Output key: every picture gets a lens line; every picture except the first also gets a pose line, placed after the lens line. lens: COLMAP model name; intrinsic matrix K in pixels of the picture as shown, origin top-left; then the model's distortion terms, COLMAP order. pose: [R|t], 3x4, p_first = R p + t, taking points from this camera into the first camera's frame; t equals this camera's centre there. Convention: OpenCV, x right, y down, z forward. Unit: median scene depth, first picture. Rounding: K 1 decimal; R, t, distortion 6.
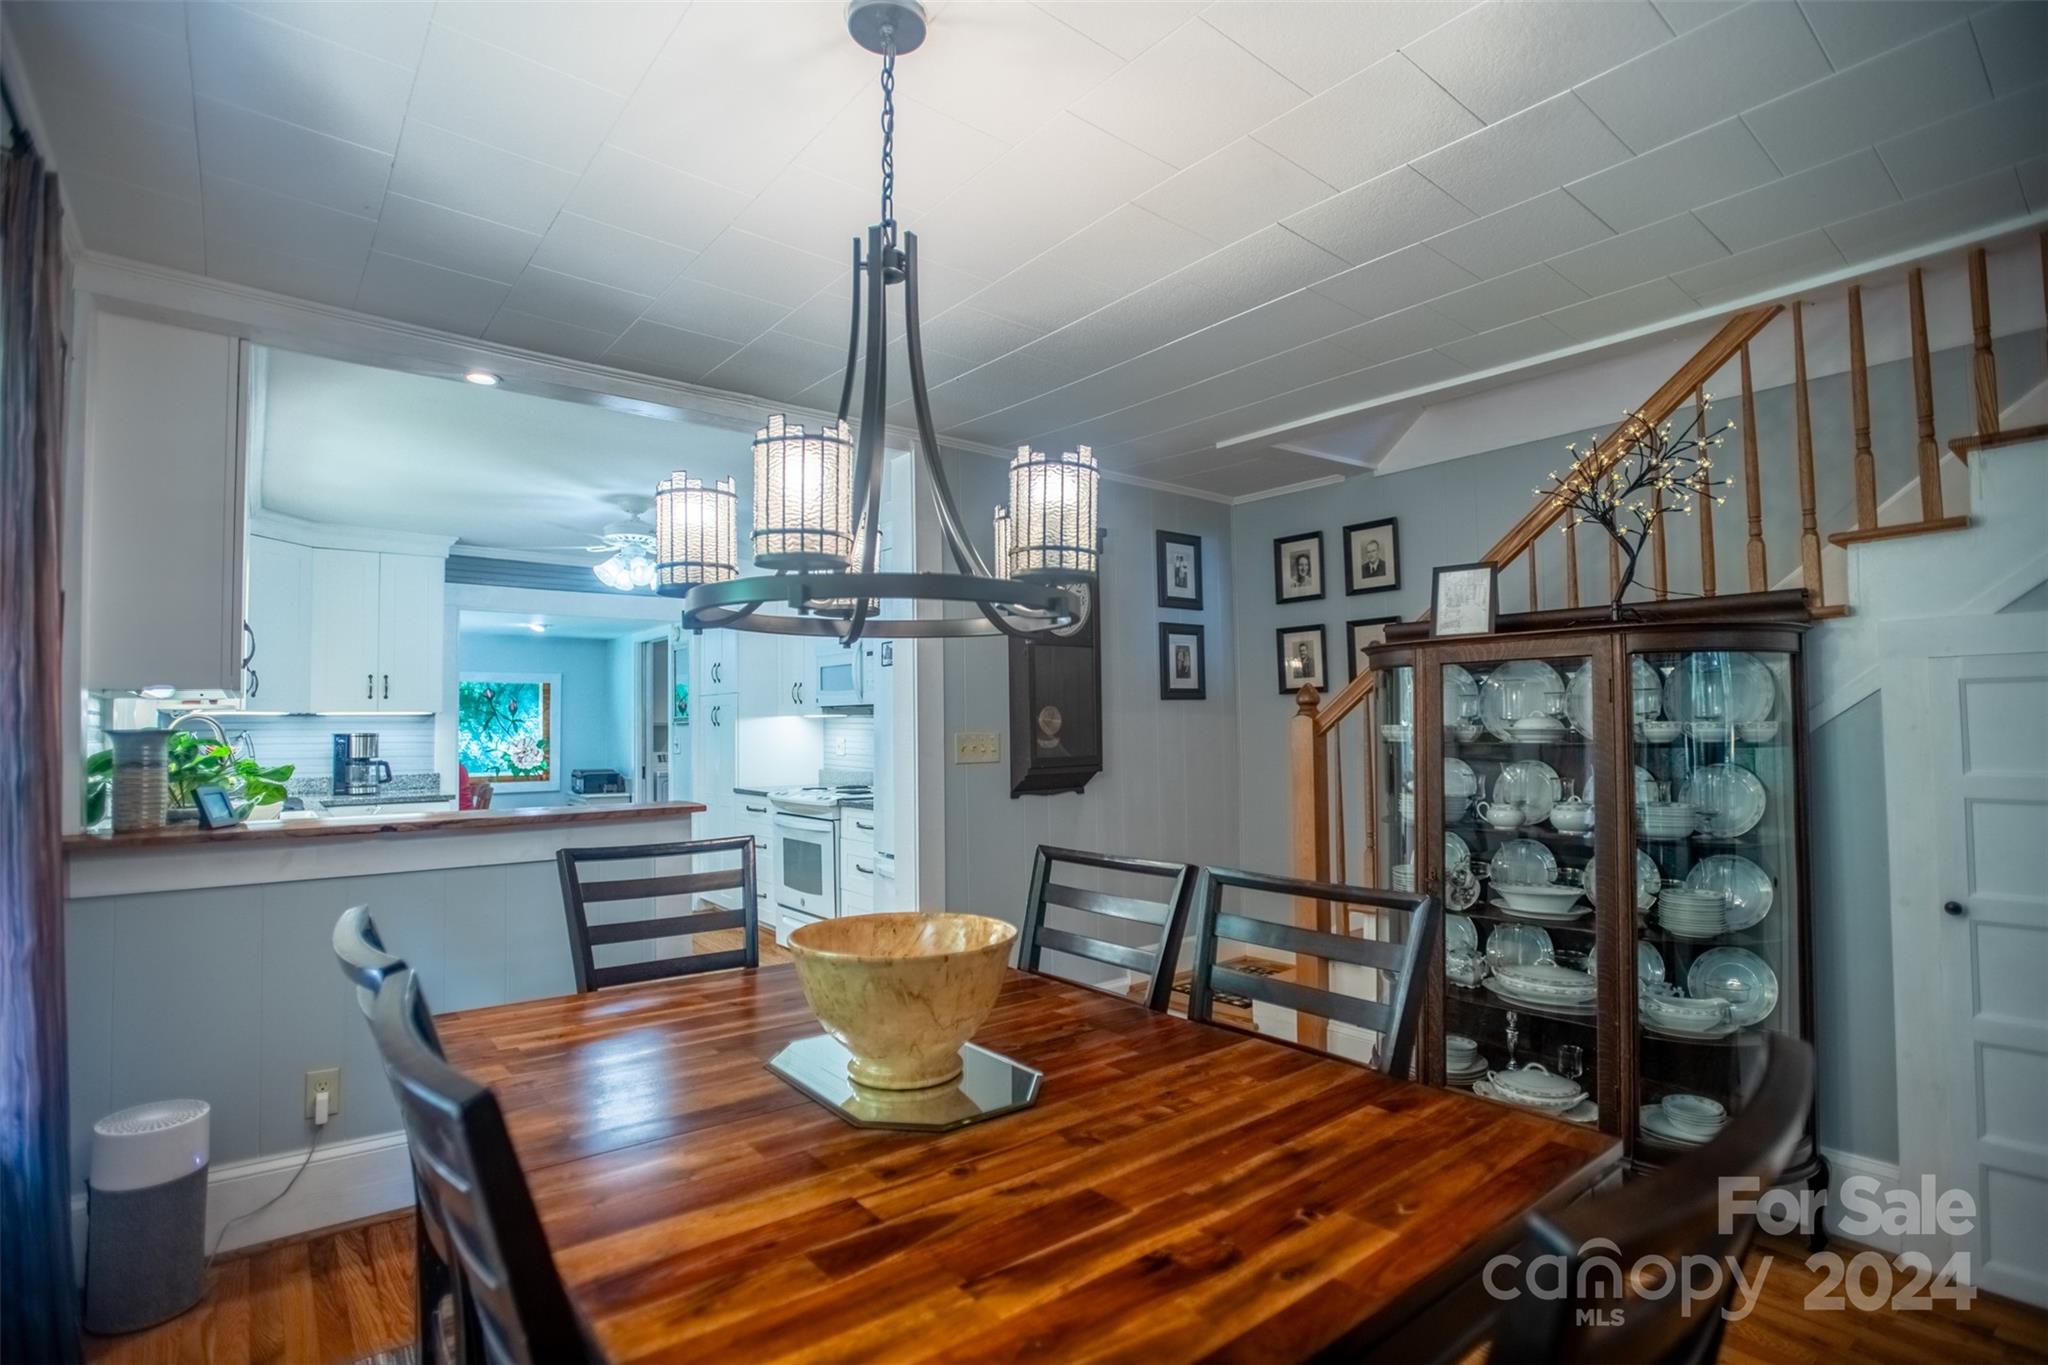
lens RADIAL K [[987.1, 0, 1028.1], [0, 987.1, 684.9], [0, 0, 1]] dist [-0.064106, 0.022786]
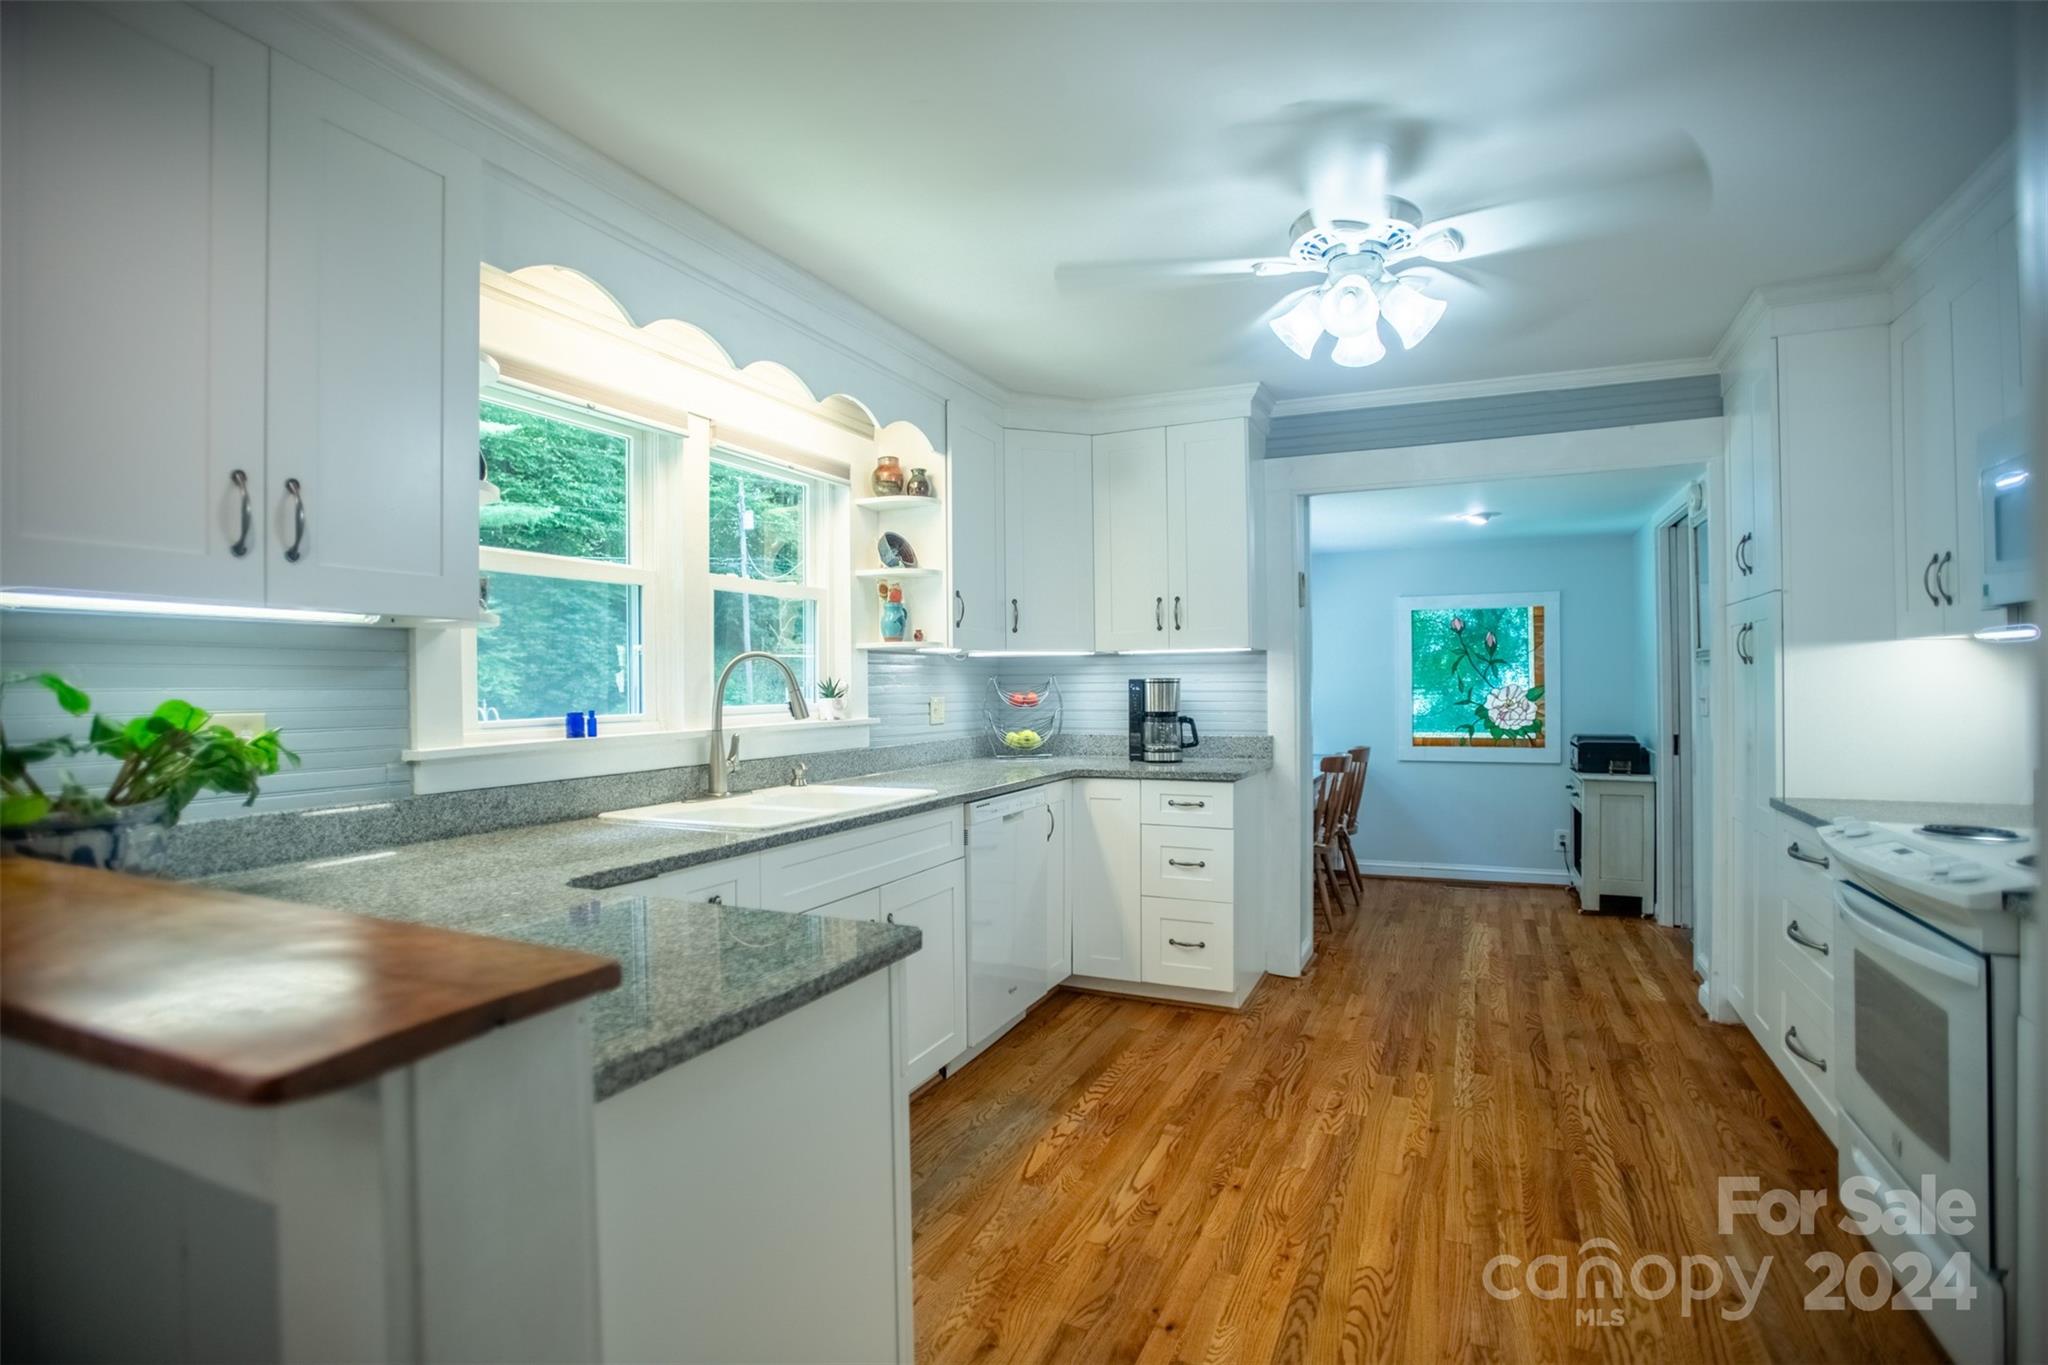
lens RADIAL K [[987.1, 0, 1028.1], [0, 987.1, 684.9], [0, 0, 1]] dist [-0.064106, 0.022786]
pose [[0.453679, 0.006691, -0.891140, -0.065347], [0.041319, 0.998738, 0.028534, 0.029111], [0.890207, -0.049766, 0.452830, 0.559679]]
